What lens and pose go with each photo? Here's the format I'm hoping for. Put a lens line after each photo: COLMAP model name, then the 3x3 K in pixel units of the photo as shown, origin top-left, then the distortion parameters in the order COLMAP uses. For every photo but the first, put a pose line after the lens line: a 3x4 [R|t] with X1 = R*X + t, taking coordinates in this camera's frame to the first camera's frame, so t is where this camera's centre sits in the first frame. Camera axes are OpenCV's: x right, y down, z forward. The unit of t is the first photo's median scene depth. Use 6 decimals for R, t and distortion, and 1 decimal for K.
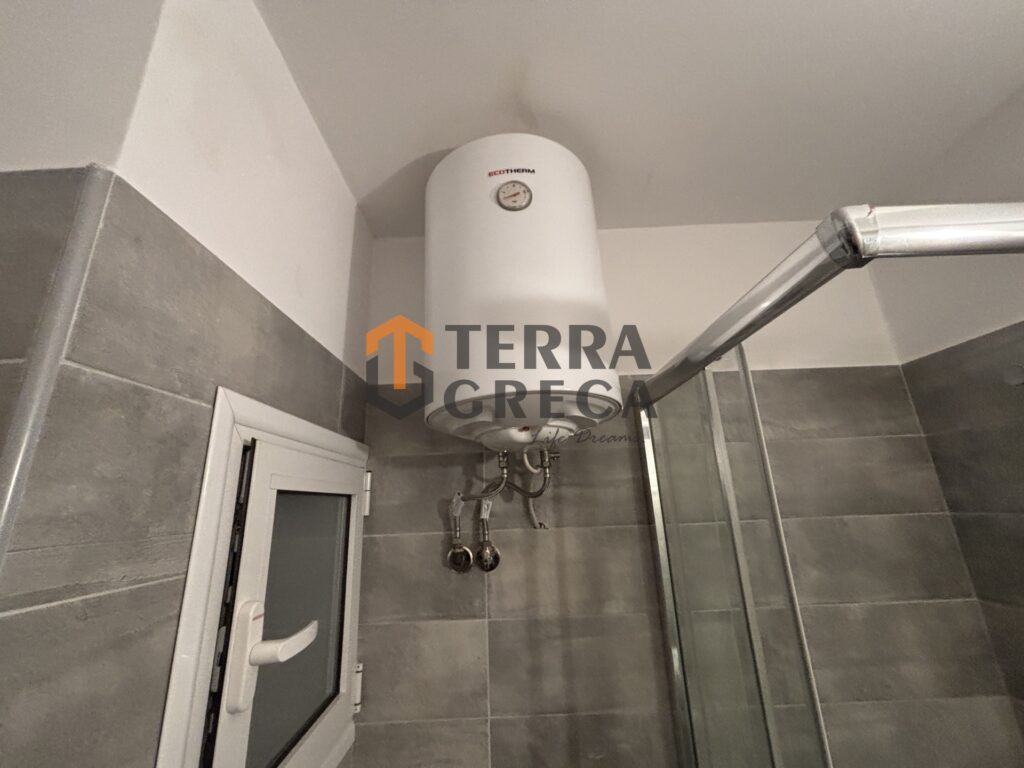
lens RADIAL K [[414.8, 0, 510.0], [0, 414.8, 382.8], [0, 0, 1]] dist [-0.003703, 0.001310]
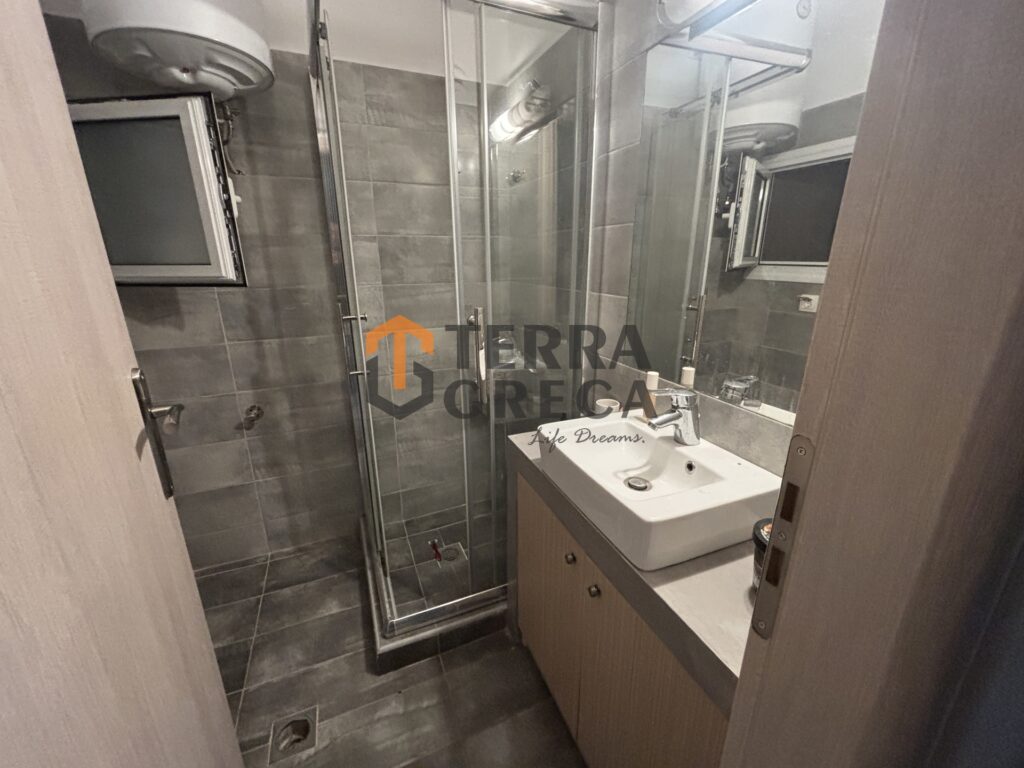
lens RADIAL K [[414.8, 0, 510.5], [0, 414.8, 382.1], [0, 0, 1]] dist [-0.003703, 0.001310]
pose [[0.918762, -0.085254, 0.385496, 0.337626], [-0.133301, 0.852086, 0.506142, 0.125772], [-0.371627, -0.516412, 0.771500, -0.830202]]
